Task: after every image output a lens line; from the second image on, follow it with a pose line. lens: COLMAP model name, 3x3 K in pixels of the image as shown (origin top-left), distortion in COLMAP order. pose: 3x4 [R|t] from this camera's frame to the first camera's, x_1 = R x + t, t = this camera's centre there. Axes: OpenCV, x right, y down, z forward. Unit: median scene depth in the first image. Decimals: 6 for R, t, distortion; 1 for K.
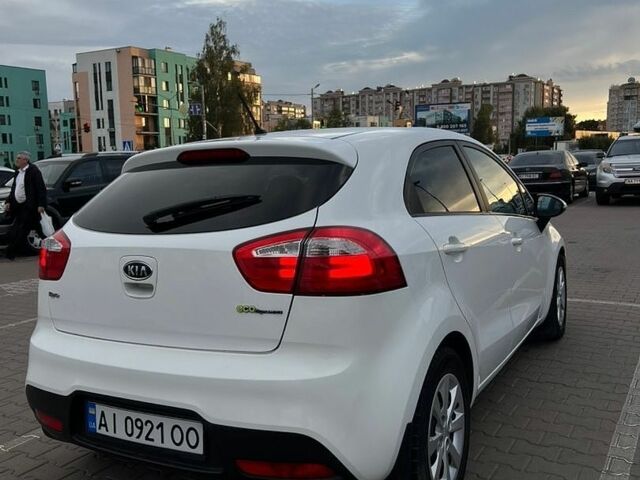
lens RADIAL K [[636.7, 0, 309.6], [0, 636.7, 240.0], [0, 0, 1]] dist [0.080859, -0.118020]
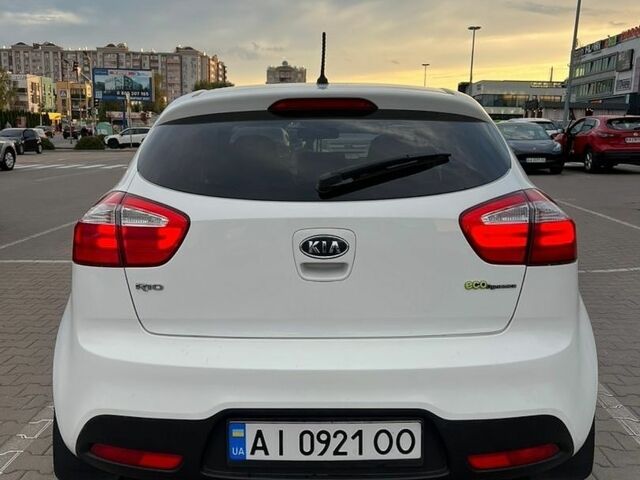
lens RADIAL K [[636.7, 0, 309.6], [0, 636.7, 240.0], [0, 0, 1]] dist [0.080859, -0.118020]
pose [[0.878963, -0.039427, 0.475258, -0.655512], [0.017318, 0.998558, 0.050810, -0.001144], [-0.476576, -0.036429, 0.878378, 0.315297]]
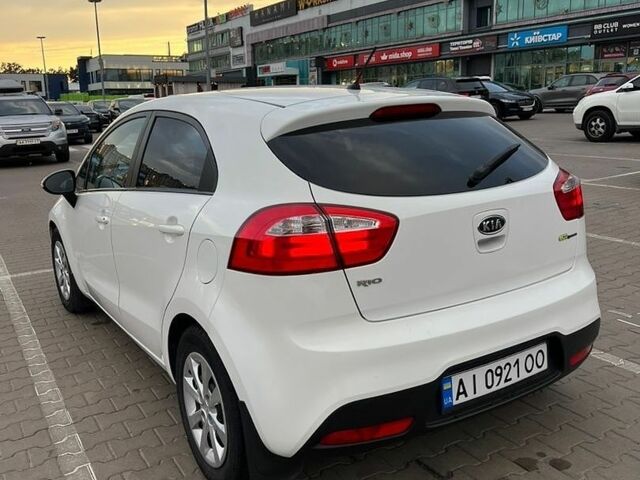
lens RADIAL K [[648.7, 0, 306.0], [0, 648.7, 230.0], [0, 0, 1]] dist [0.097593, -0.362157]
pose [[0.492480, -0.155143, 0.856384, -1.293416], [0.120529, 0.986660, 0.109432, -0.092426], [-0.861937, 0.049326, 0.504610, 0.729097]]
